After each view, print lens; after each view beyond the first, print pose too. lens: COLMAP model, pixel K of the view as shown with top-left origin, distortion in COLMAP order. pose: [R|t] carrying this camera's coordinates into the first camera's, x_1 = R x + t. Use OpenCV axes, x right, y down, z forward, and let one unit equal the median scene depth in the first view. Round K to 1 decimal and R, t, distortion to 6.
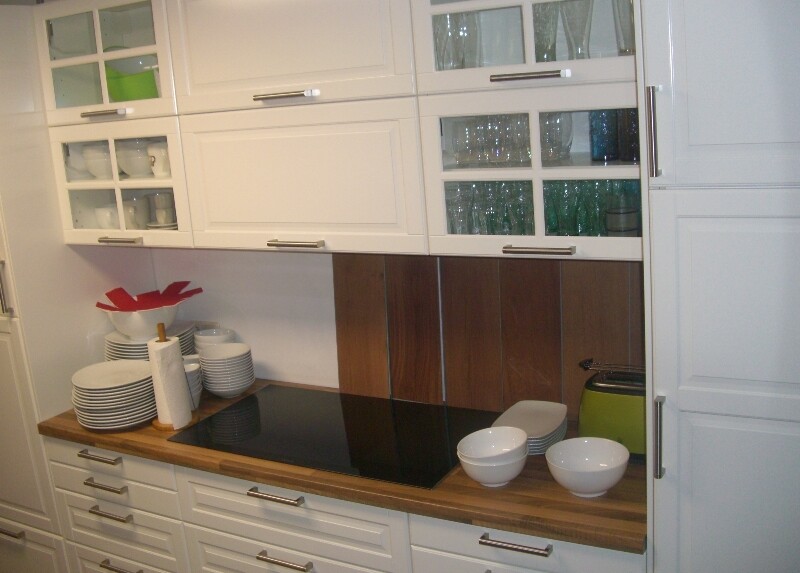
lens RADIAL K [[850.4, 0, 397.6], [0, 850.4, 264.4], [0, 0, 1]] dist [-0.167100, 0.010301]
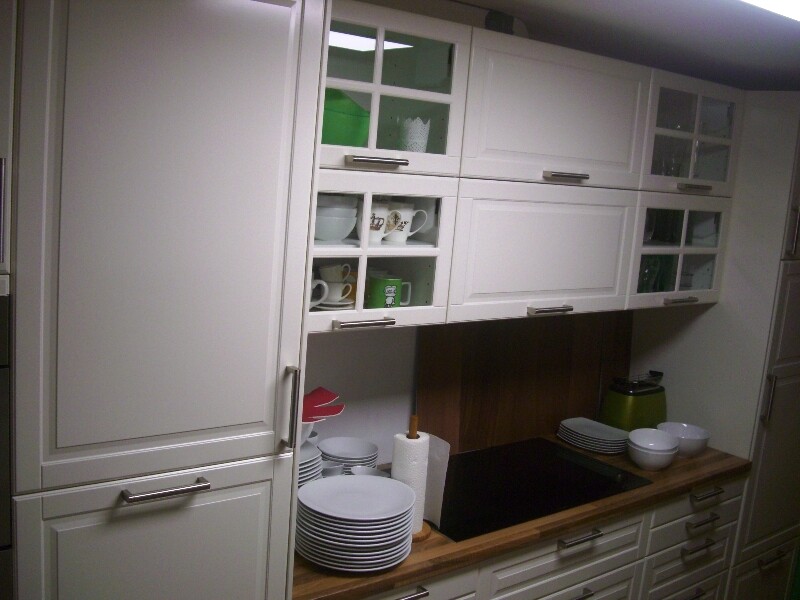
lens RADIAL K [[890.0, 0, 400.0], [0, 890.0, 300.0], [0, 0, 1]] dist [-0.188895, 0.141408]
pose [[0.380084, -0.035360, 0.924276, -1.152031], [0.088415, 0.996082, 0.001748, -0.051248], [-0.920717, 0.081055, 0.381721, 0.681793]]
